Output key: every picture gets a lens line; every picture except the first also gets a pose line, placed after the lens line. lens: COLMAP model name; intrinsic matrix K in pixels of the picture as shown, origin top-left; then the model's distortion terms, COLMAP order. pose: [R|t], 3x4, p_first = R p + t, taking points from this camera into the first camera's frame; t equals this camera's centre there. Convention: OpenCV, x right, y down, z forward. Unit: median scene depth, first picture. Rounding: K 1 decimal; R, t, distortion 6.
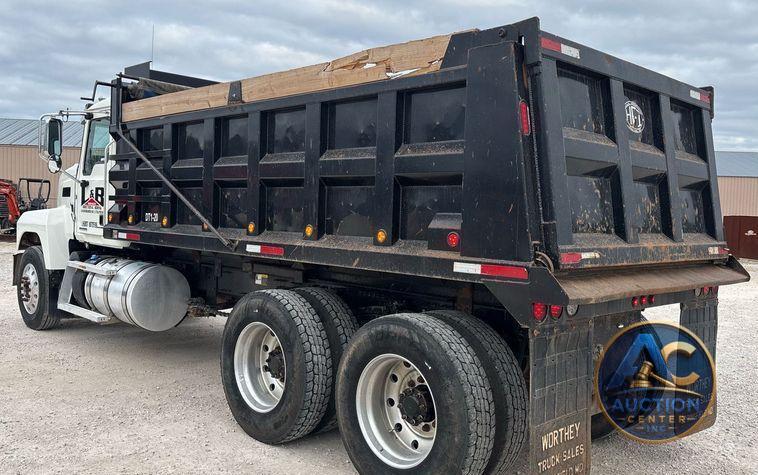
lens RADIAL K [[667.9, 0, 379.0], [0, 667.9, 237.5], [0, 0, 1]] dist [0.090540, -0.155679]
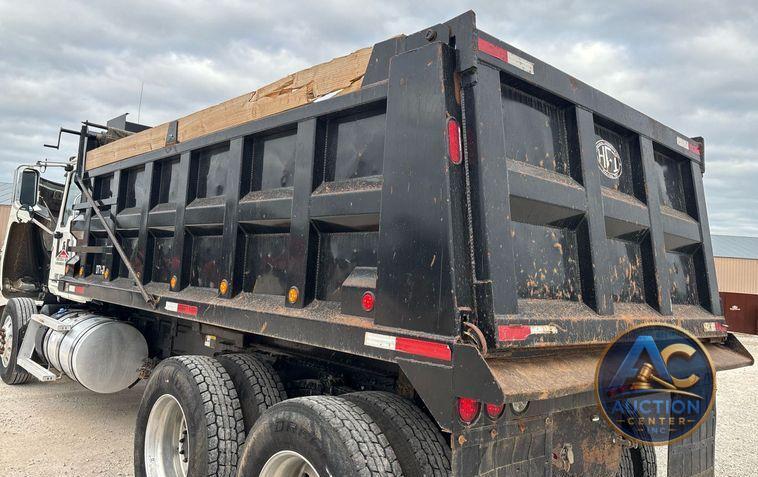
lens RADIAL K [[595.3, 0, 391.8], [0, 595.3, 236.5], [0, 0, 1]] dist [0.076060, -0.122433]
pose [[0.999416, 0.029860, -0.016618, 0.114754], [-0.031465, 0.993799, -0.106642, 0.000398], [0.013331, 0.107103, 0.994159, 0.249211]]
